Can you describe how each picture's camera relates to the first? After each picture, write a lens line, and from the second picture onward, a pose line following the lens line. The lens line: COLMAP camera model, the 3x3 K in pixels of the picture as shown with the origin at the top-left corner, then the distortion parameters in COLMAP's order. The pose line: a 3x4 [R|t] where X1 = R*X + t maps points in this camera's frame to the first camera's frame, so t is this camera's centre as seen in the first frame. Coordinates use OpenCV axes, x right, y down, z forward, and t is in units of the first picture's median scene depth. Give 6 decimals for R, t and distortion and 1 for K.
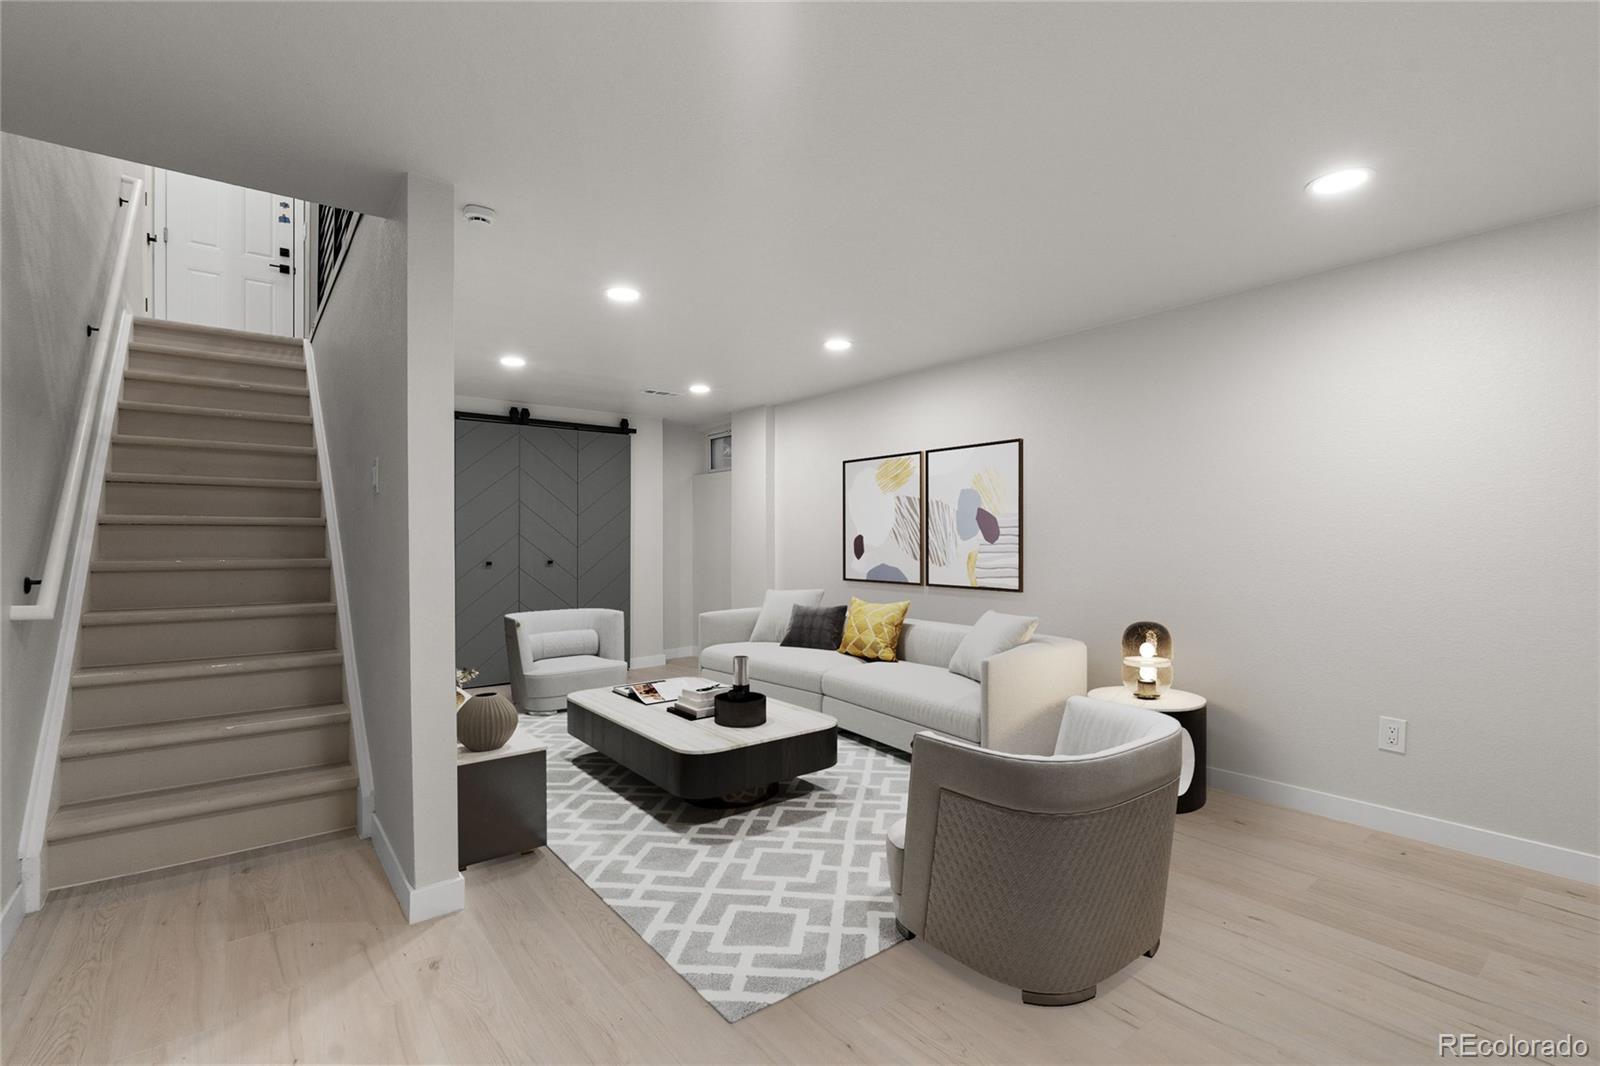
lens RADIAL K [[736.5, 0, 810.3], [0, 736.5, 520.2], [0, 0, 1]] dist [0.003908, -0.000519]
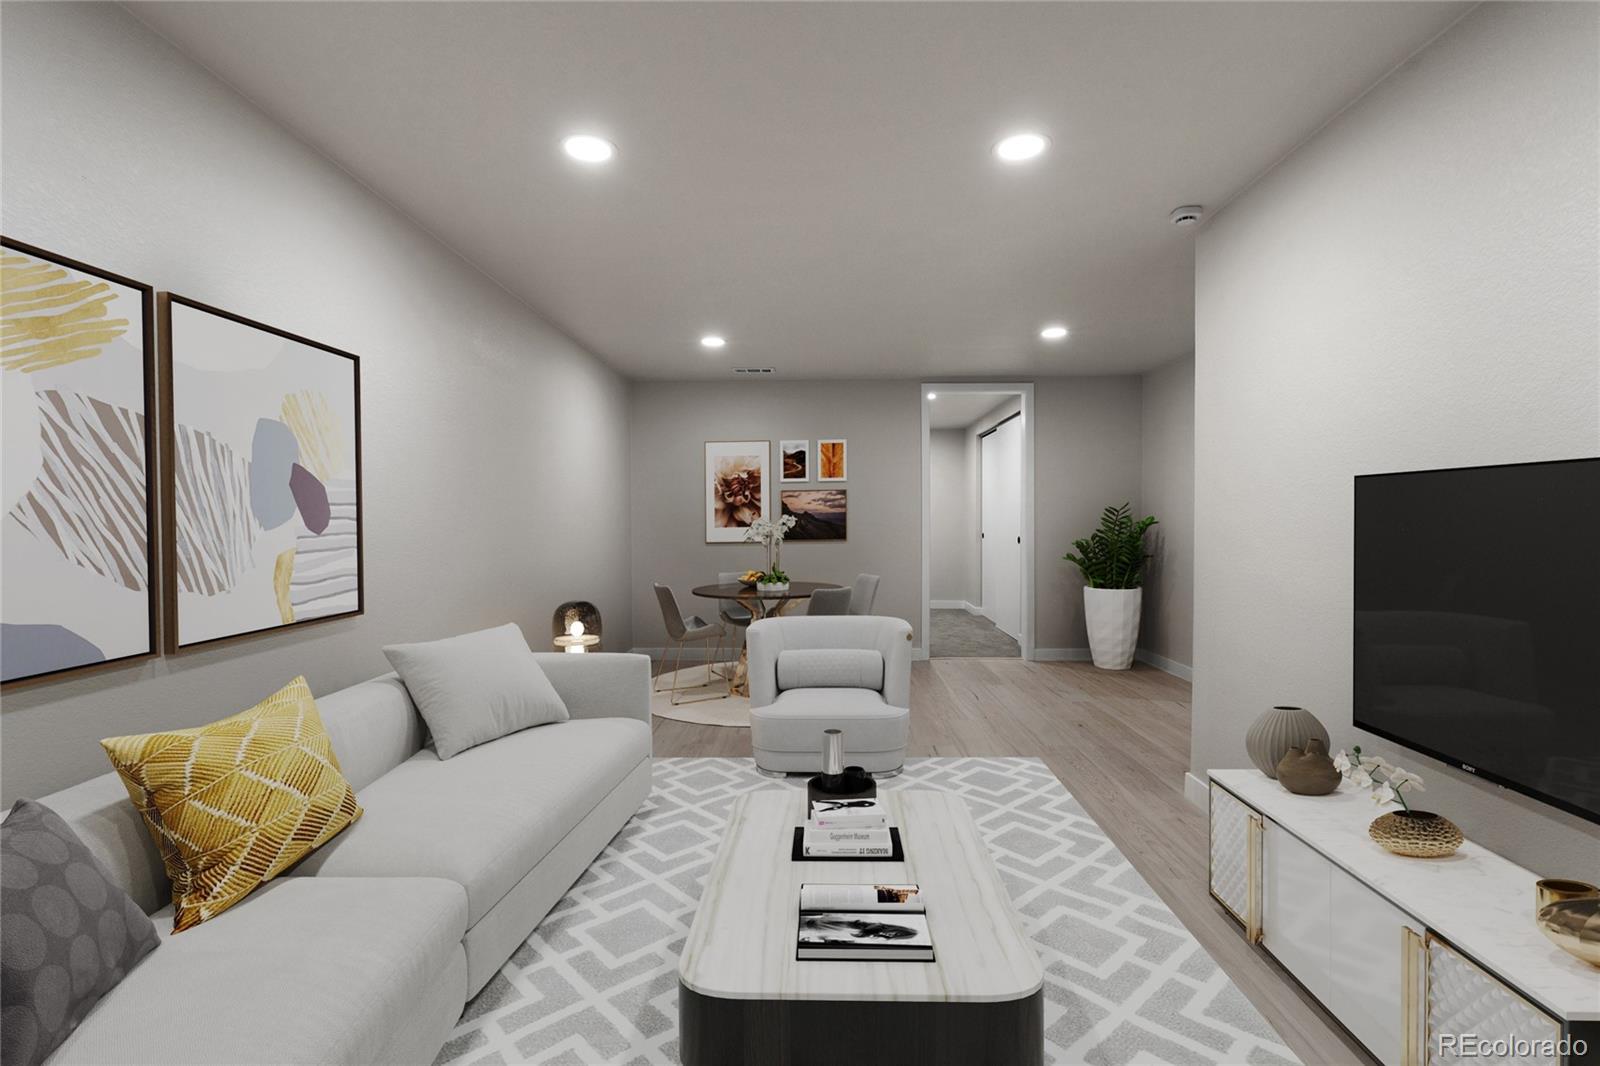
lens RADIAL K [[736.5, 0, 814.1], [0, 736.5, 536.7], [0, 0, 1]] dist [0.003908, -0.000519]
pose [[-0.772352, -0.001296, 0.635193, -0.351905], [0.005487, 0.999947, 0.008713, 0.029794], [-0.635171, 0.010215, -0.772304, 1.139601]]
